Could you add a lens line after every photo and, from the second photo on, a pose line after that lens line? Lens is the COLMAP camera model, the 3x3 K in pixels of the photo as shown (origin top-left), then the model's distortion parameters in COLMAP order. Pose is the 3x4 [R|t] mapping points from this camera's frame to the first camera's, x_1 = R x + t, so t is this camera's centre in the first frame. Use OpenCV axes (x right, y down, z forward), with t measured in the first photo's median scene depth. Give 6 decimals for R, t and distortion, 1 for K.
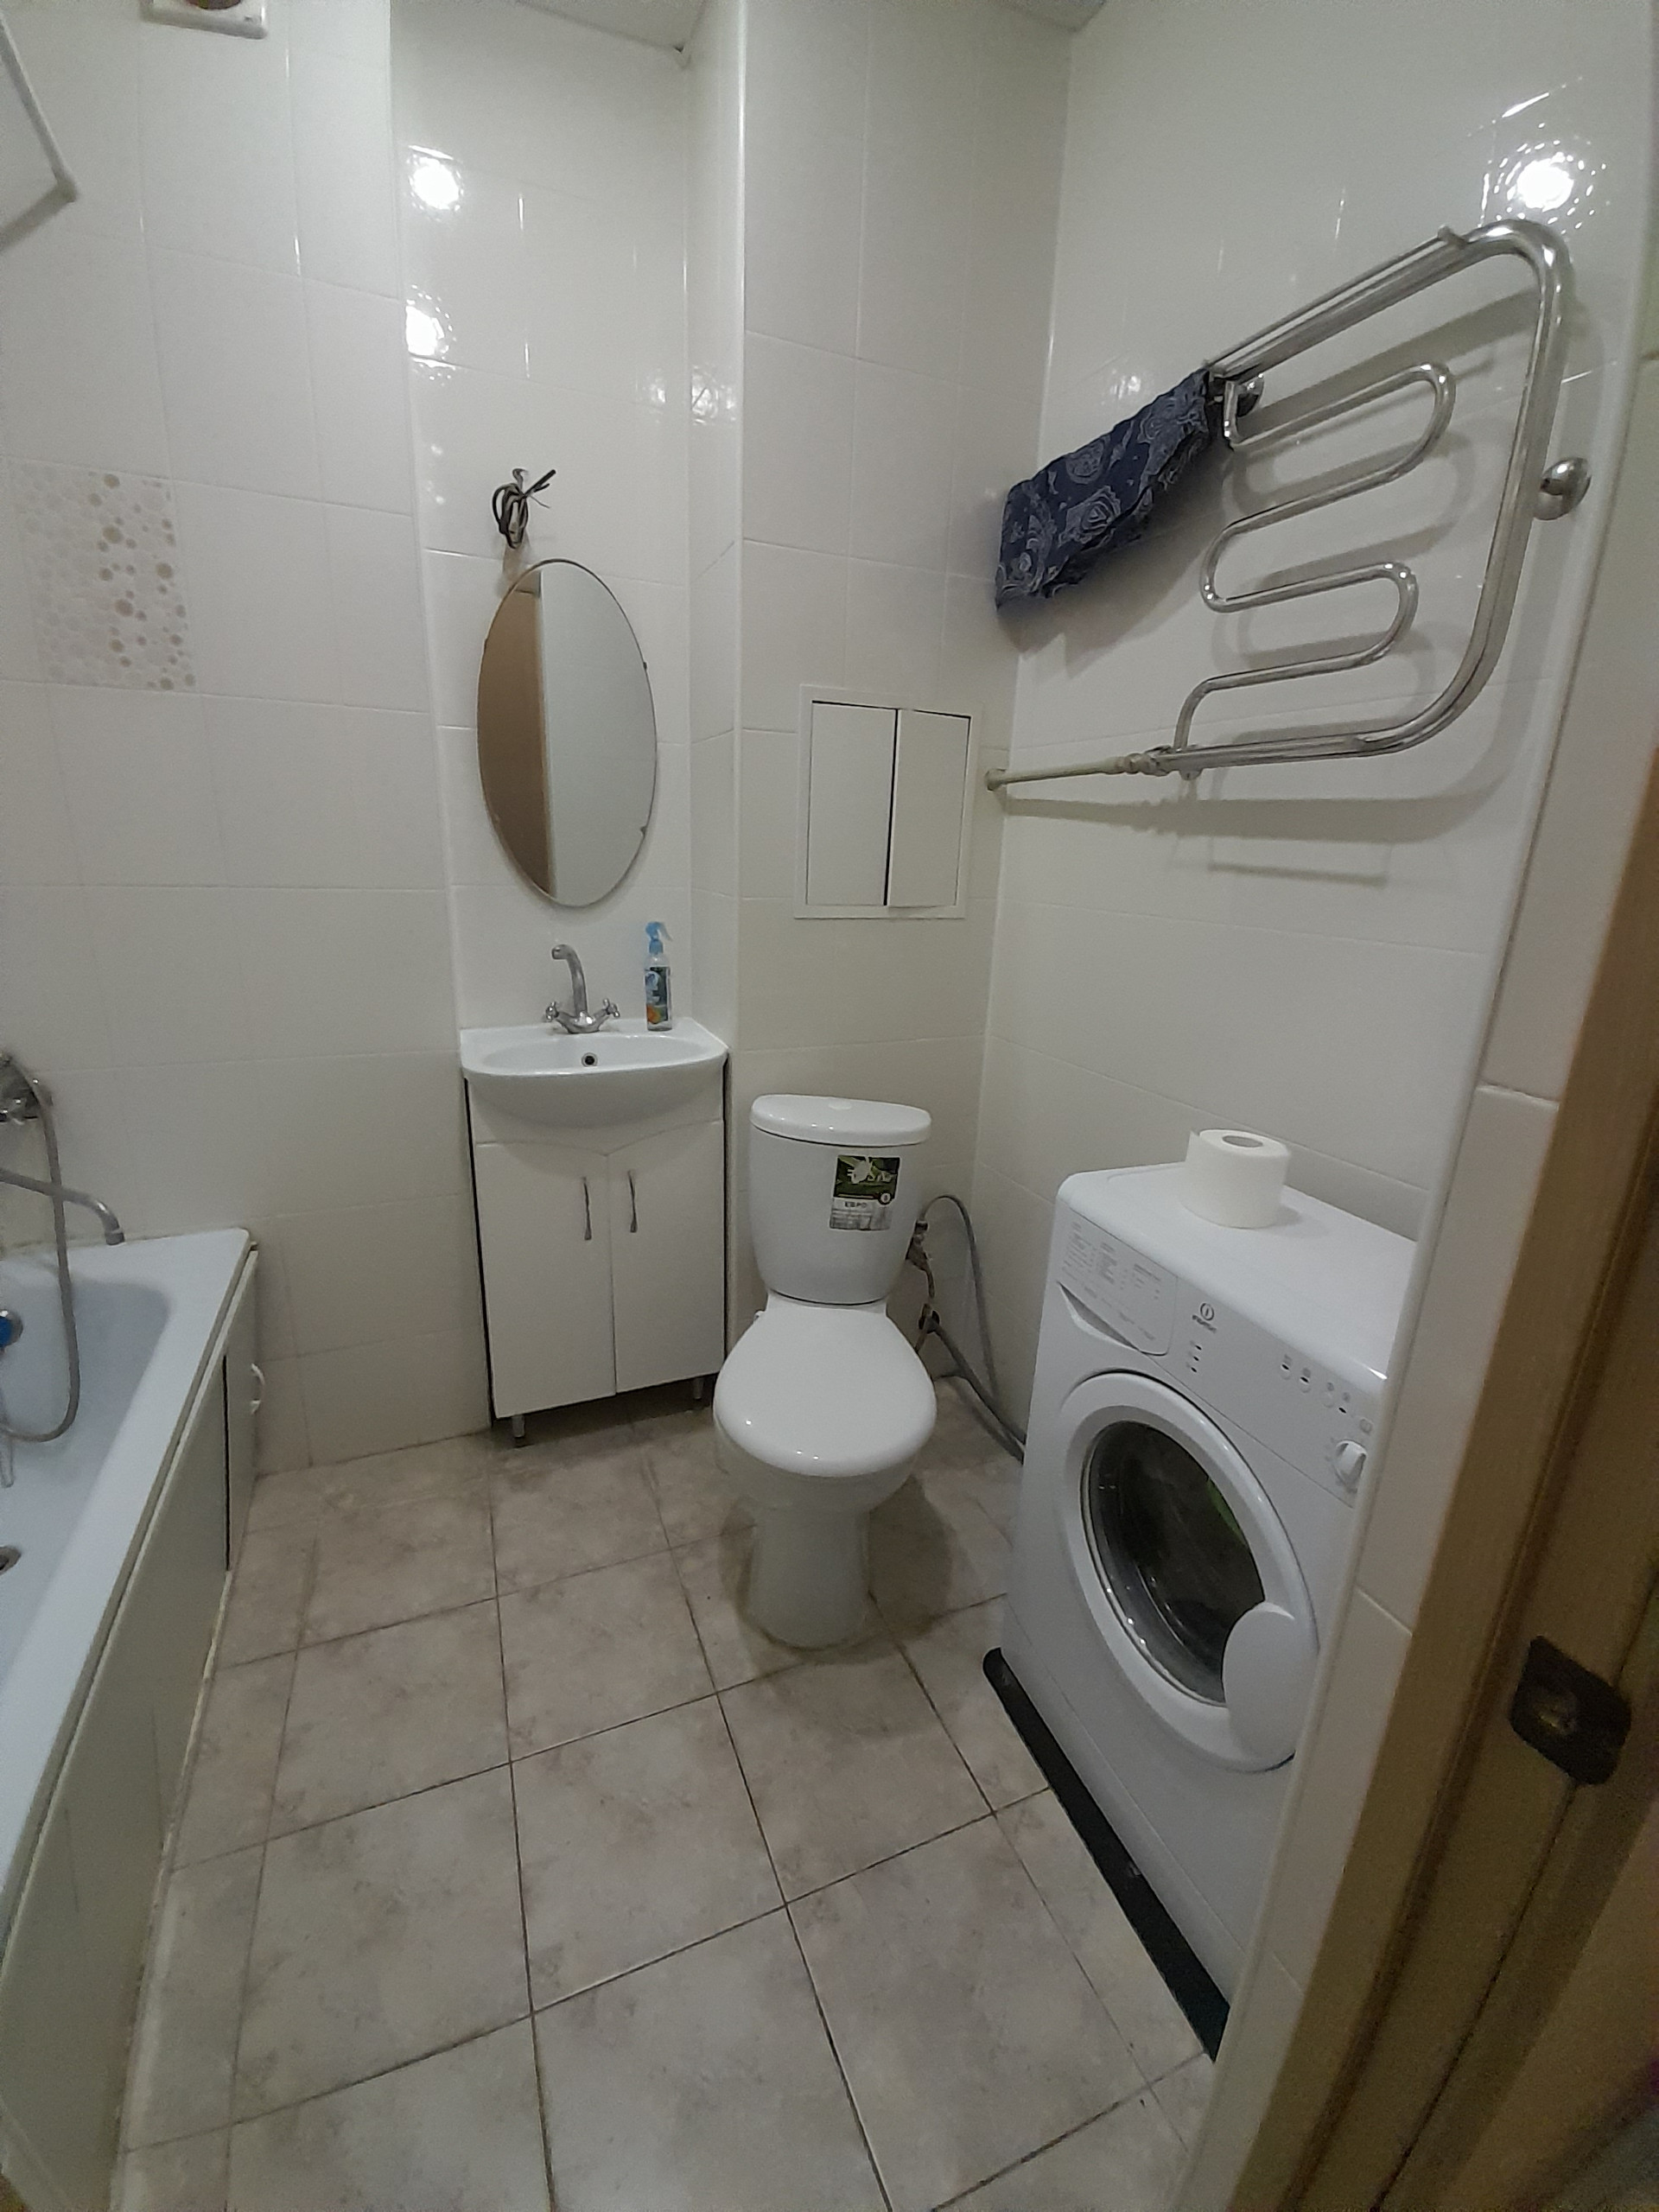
lens RADIAL K [[889.4, 0, 815.7], [0, 889.4, 1086.0], [0, 0, 1]] dist [0.025184, -0.017016]
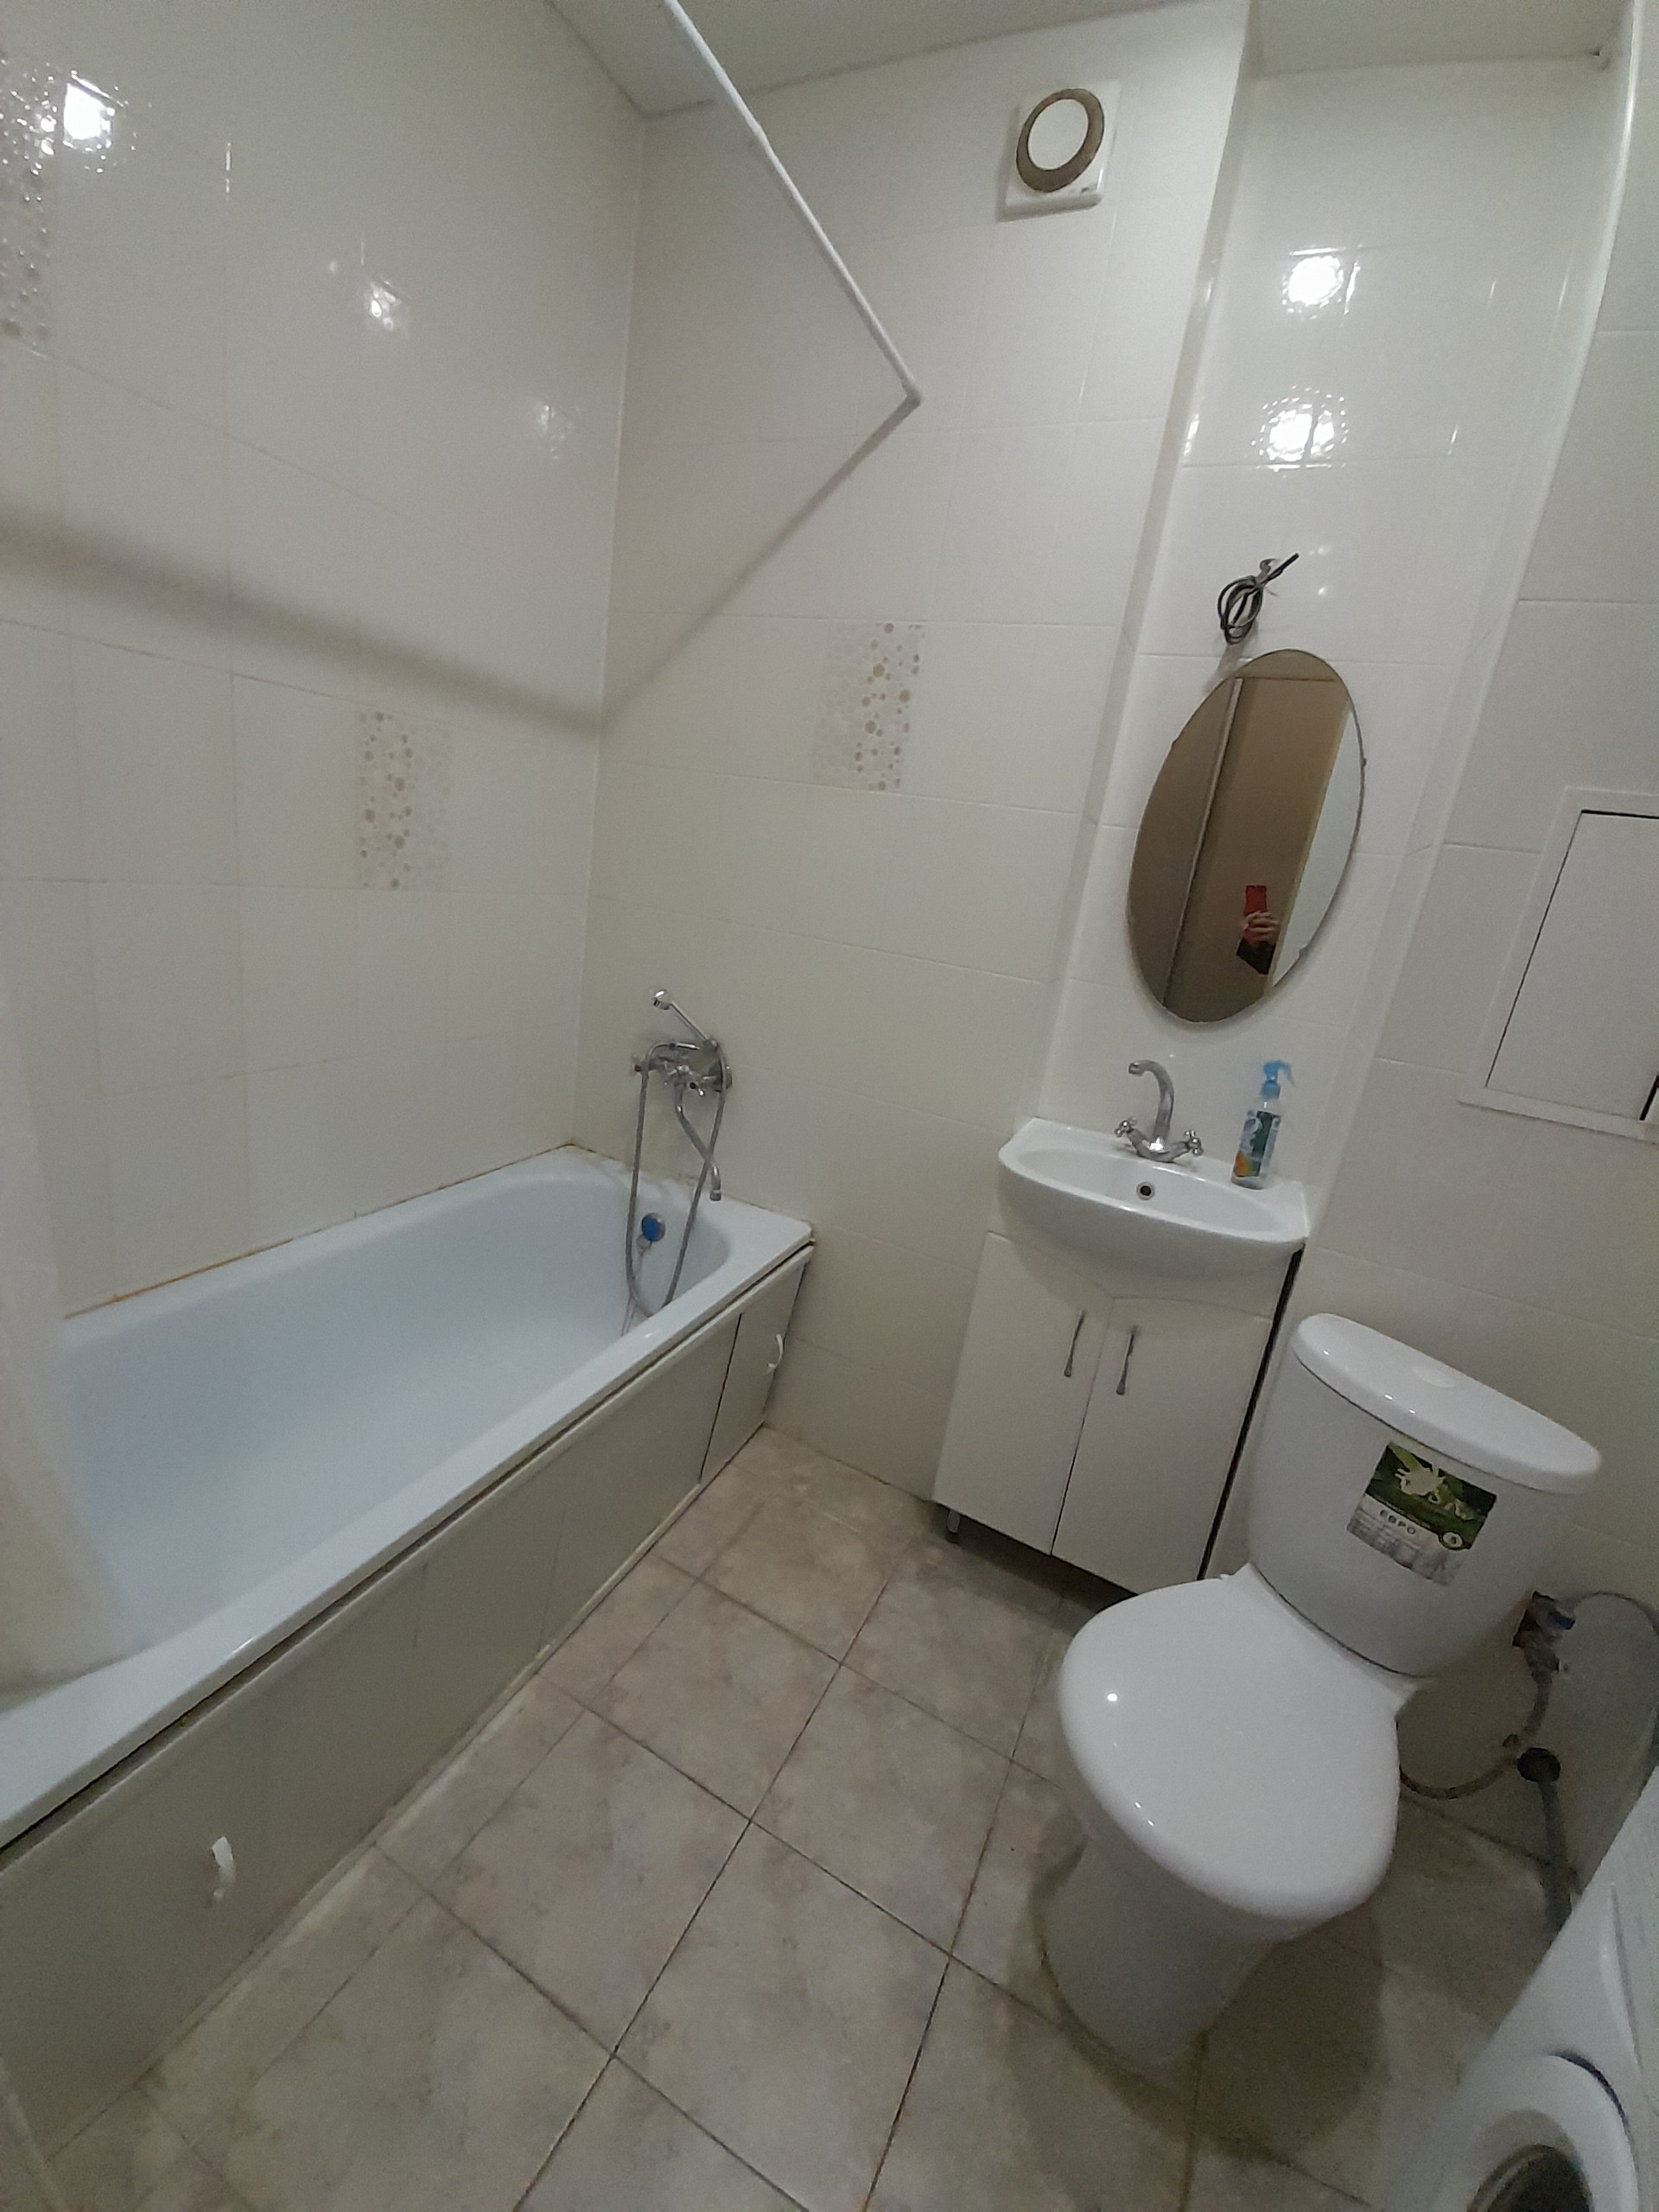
lens RADIAL K [[889.4, 0, 815.7], [0, 889.4, 1086.0], [0, 0, 1]] dist [0.025184, -0.017016]
pose [[0.642934, 0.253917, -0.722607, 0.172830], [-0.314339, 0.947809, 0.053370, -0.081430], [0.698446, 0.192830, 0.689195, 0.149934]]
